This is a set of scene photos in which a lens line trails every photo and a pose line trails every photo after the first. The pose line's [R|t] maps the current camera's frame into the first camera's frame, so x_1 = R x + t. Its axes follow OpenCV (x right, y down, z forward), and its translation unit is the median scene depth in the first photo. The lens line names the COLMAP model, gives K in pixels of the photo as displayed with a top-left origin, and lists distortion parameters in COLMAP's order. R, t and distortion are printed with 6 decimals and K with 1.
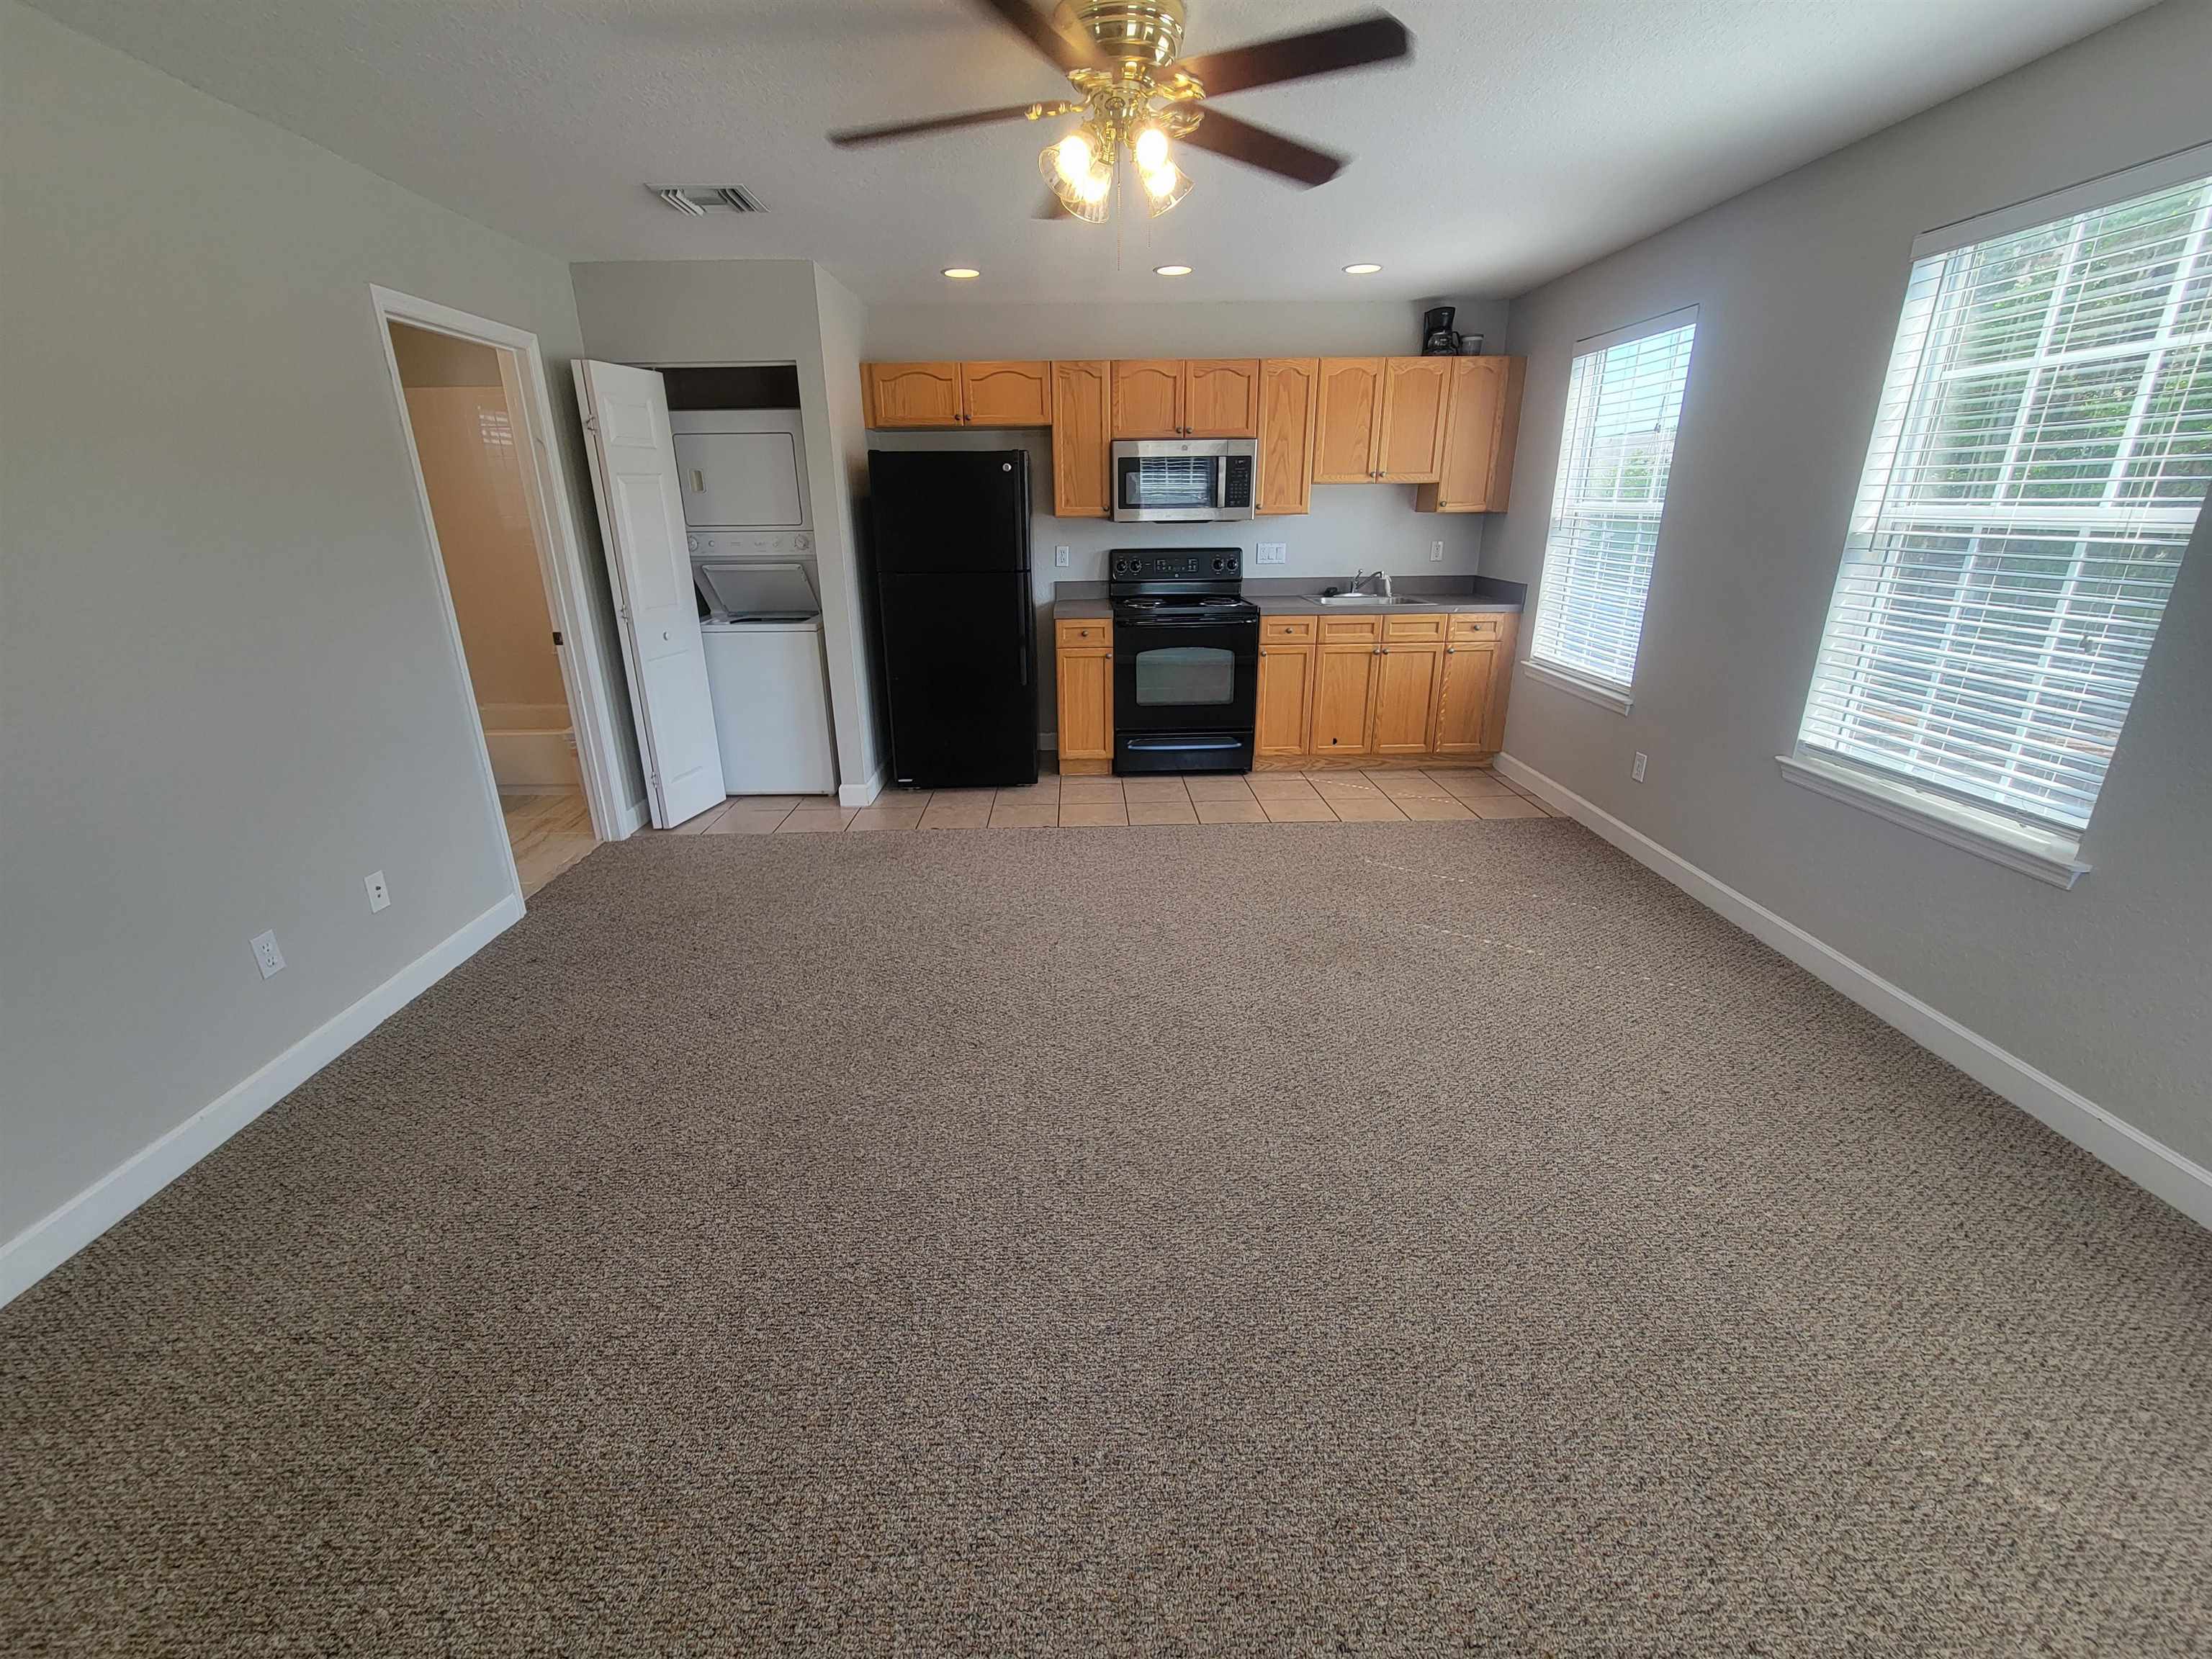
lens RADIAL K [[908.5, 0, 1096.8], [0, 908.5, 819.9], [0, 0, 1]] dist [-0.000804, 0.001264]
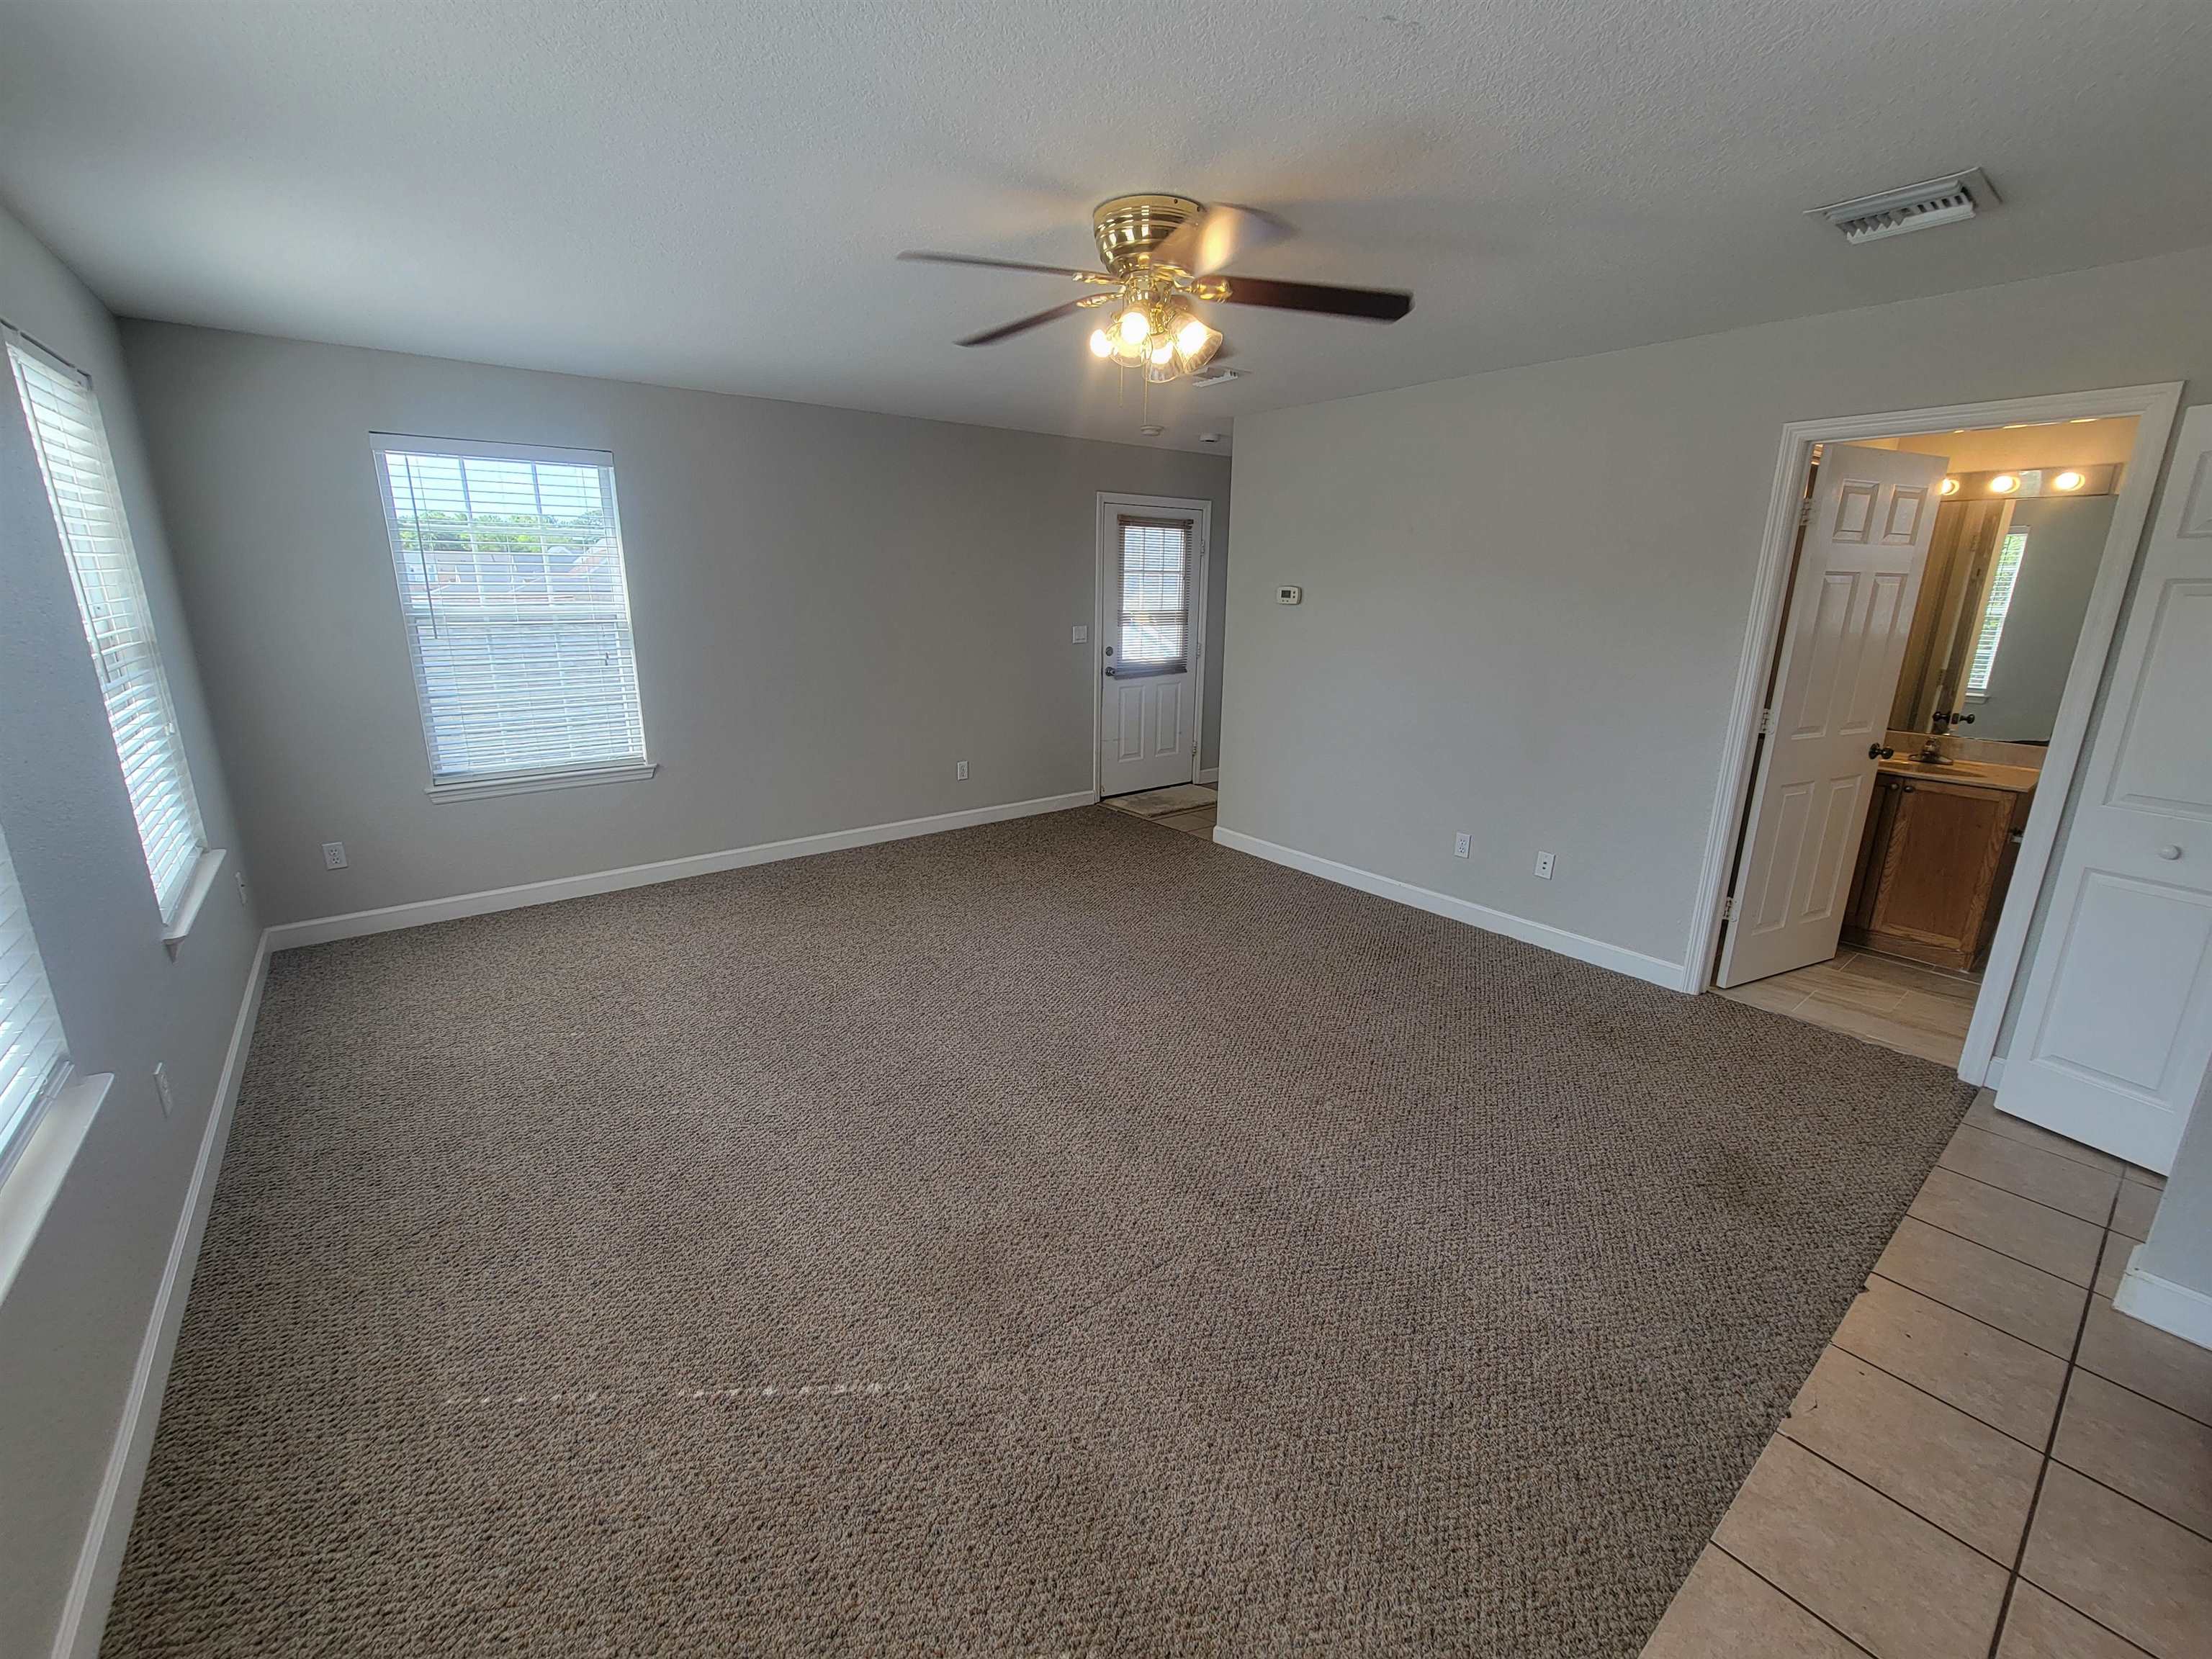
lens RADIAL K [[904.8, 0, 1097.4], [0, 904.8, 822.0], [0, 0, 1]] dist [0.002304, -0.000122]
pose [[-0.796174, 0.152088, -0.585642, 0.354159], [-0.207032, 0.840998, 0.499860, -0.318306], [0.568547, 0.519222, -0.638093, 0.849398]]
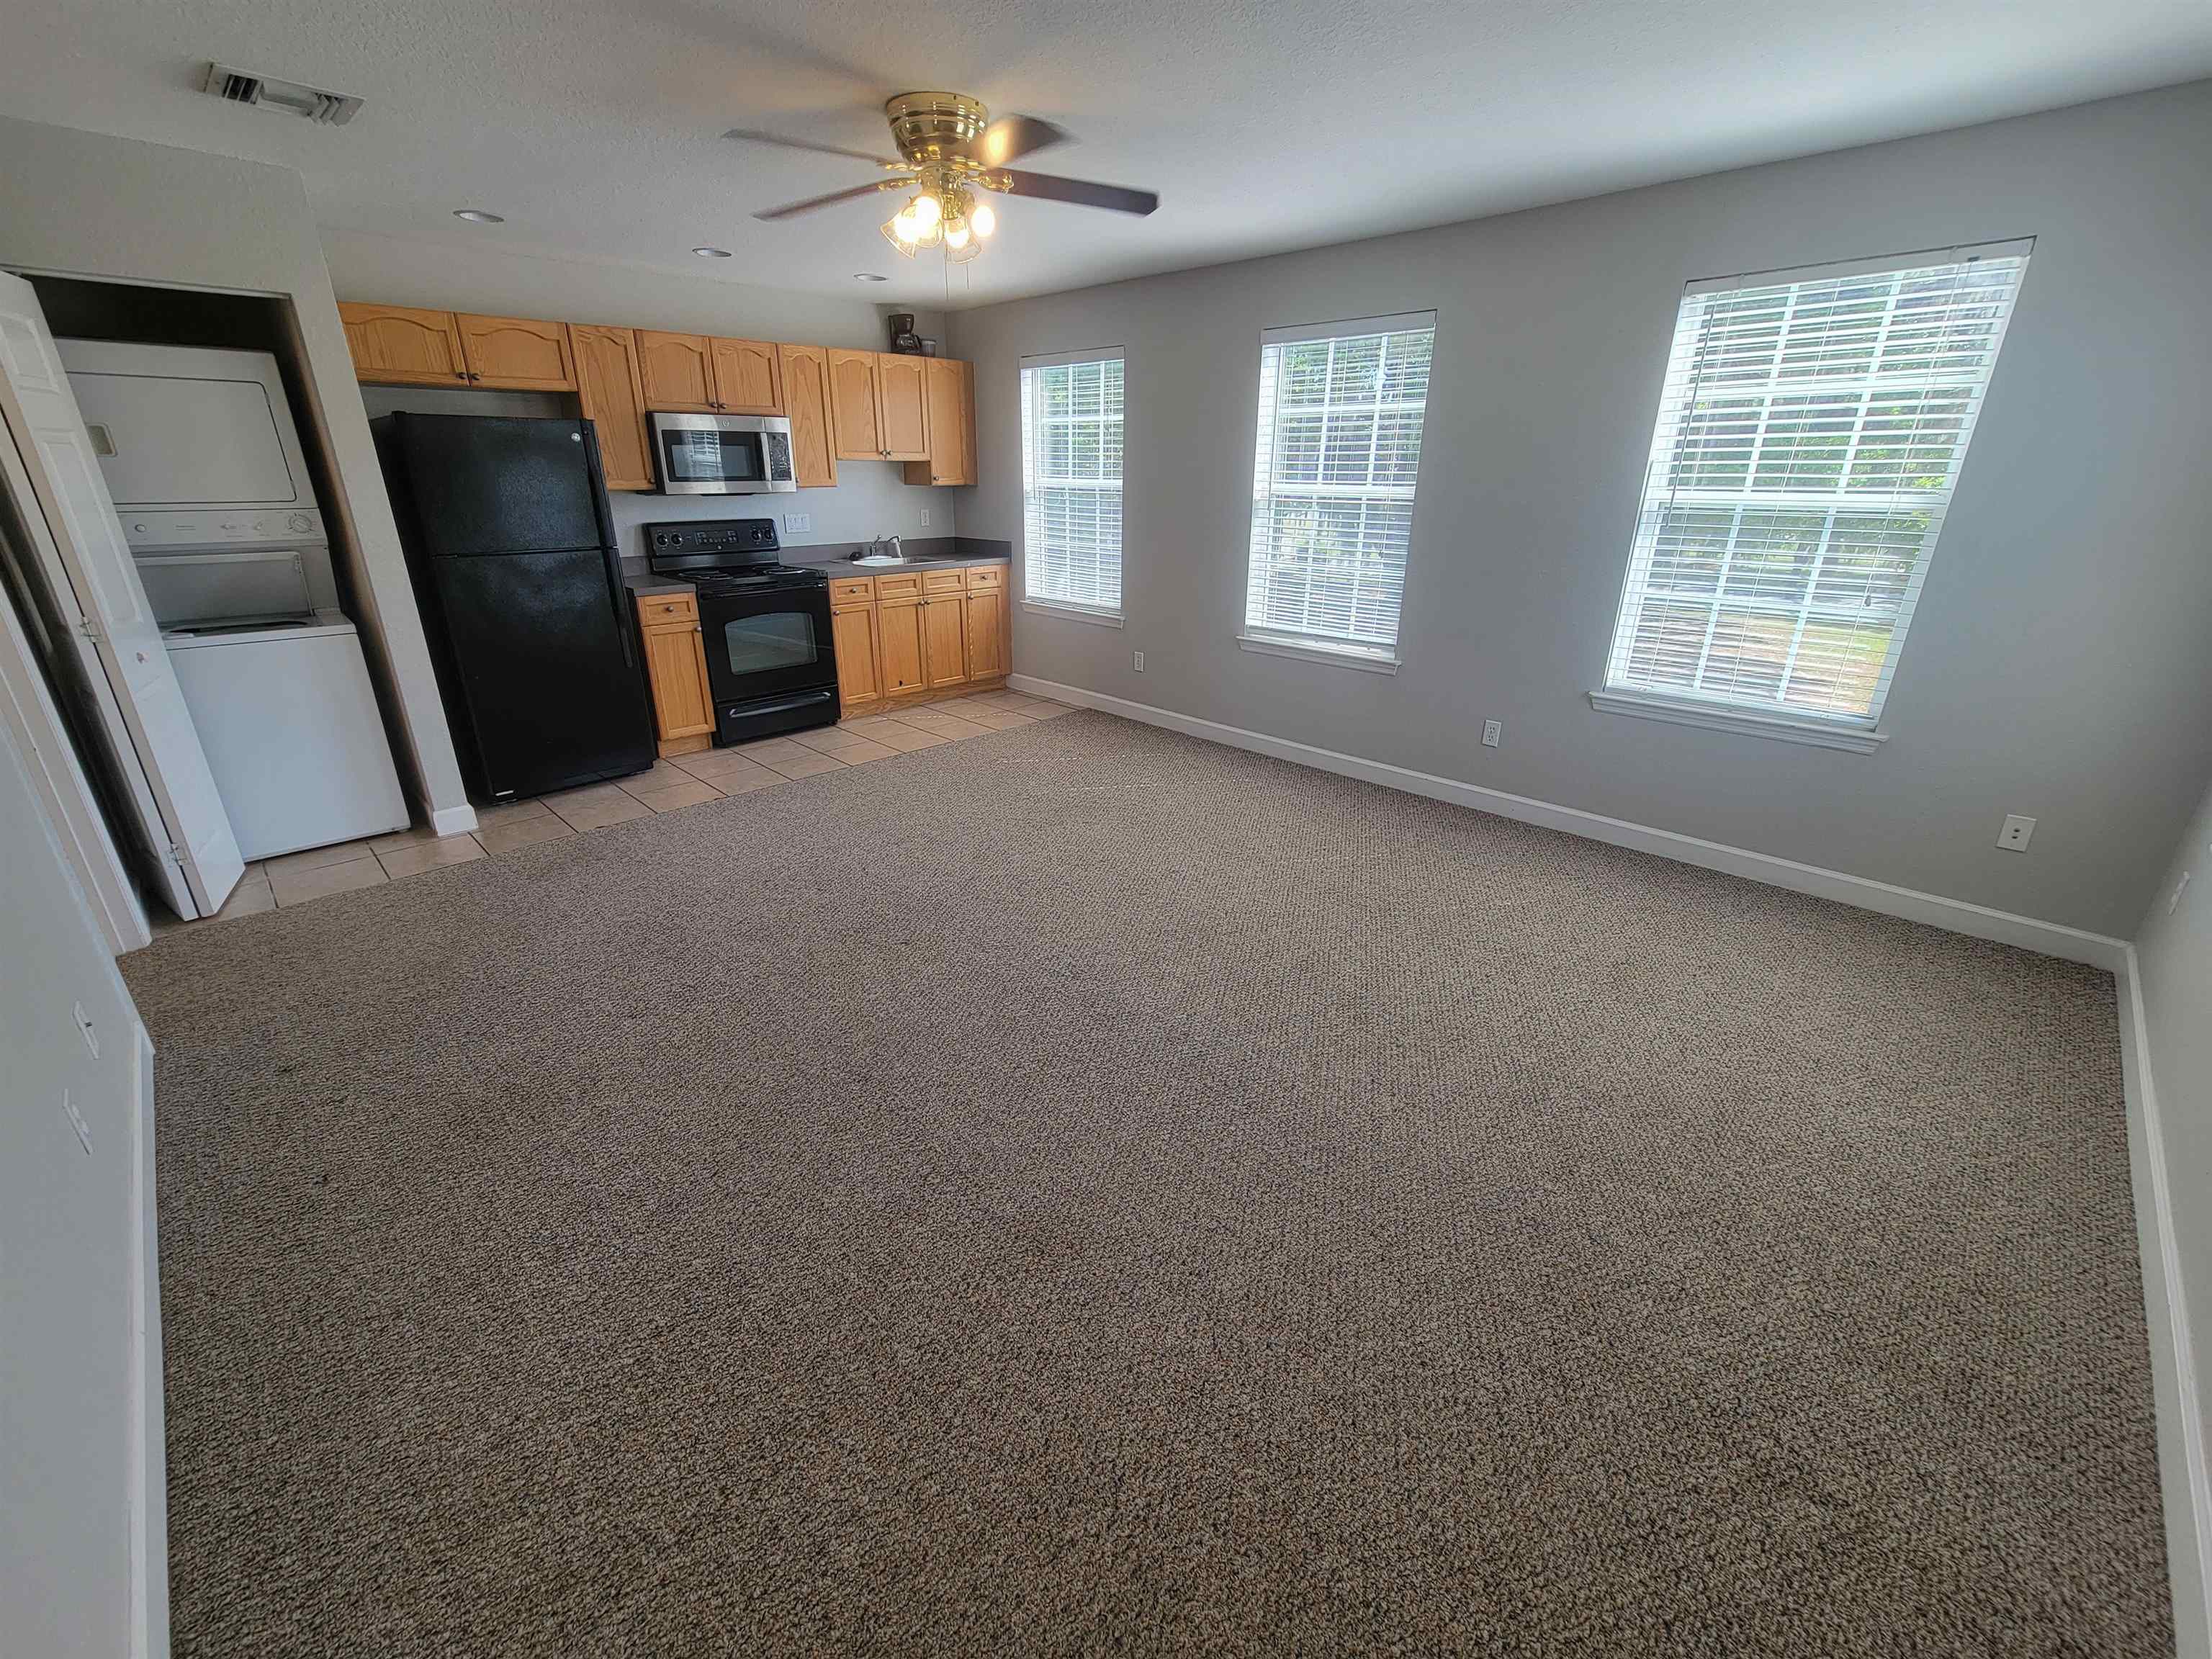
lens RADIAL K [[908.5, 0, 1096.8], [0, 908.5, 819.9], [0, 0, 1]] dist [-0.000804, 0.001264]
pose [[0.721388, -0.238271, 0.650251, -0.376478], [0.218804, 0.969270, 0.112428, 0.007958], [-0.657057, 0.061174, 0.751355, -0.034567]]
